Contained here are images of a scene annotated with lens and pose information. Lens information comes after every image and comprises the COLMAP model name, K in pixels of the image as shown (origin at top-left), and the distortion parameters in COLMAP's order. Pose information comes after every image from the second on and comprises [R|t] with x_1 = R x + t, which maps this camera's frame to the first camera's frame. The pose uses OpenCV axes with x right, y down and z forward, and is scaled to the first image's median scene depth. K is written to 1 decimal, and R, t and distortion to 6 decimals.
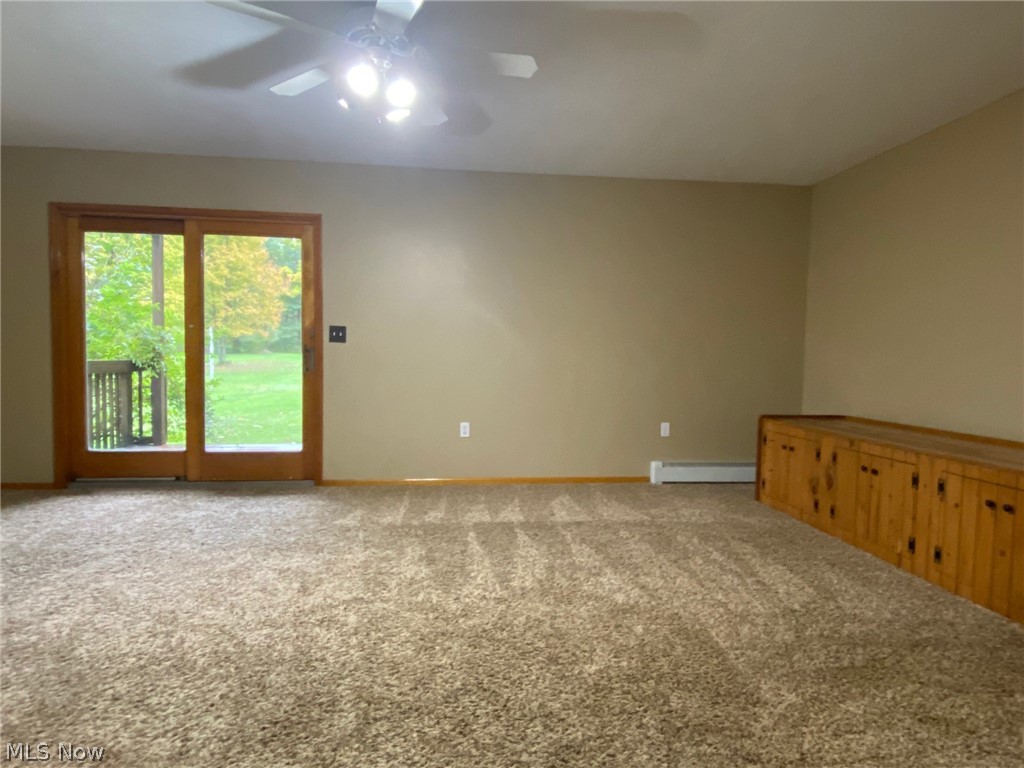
lens RADIAL K [[593.2, 0, 512.0], [0, 593.2, 384.0], [0, 0, 1]] dist [0.037350, -0.041171]
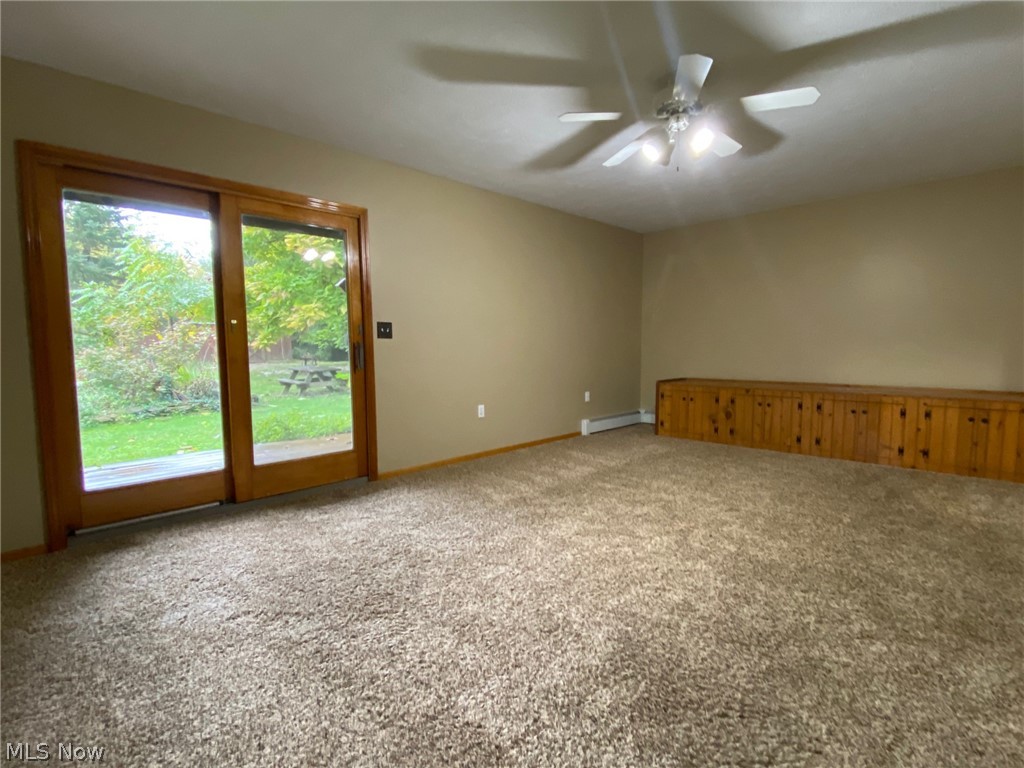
lens RADIAL K [[501.5, 0, 512.0], [0, 501.5, 384.0], [0, 0, 1]] dist [0.000987, -0.000397]
pose [[0.784643, -0.071159, 0.615851, -0.810814], [0.049807, 0.997415, 0.051789, -0.031230], [-0.617944, -0.009962, 0.786159, 0.231047]]
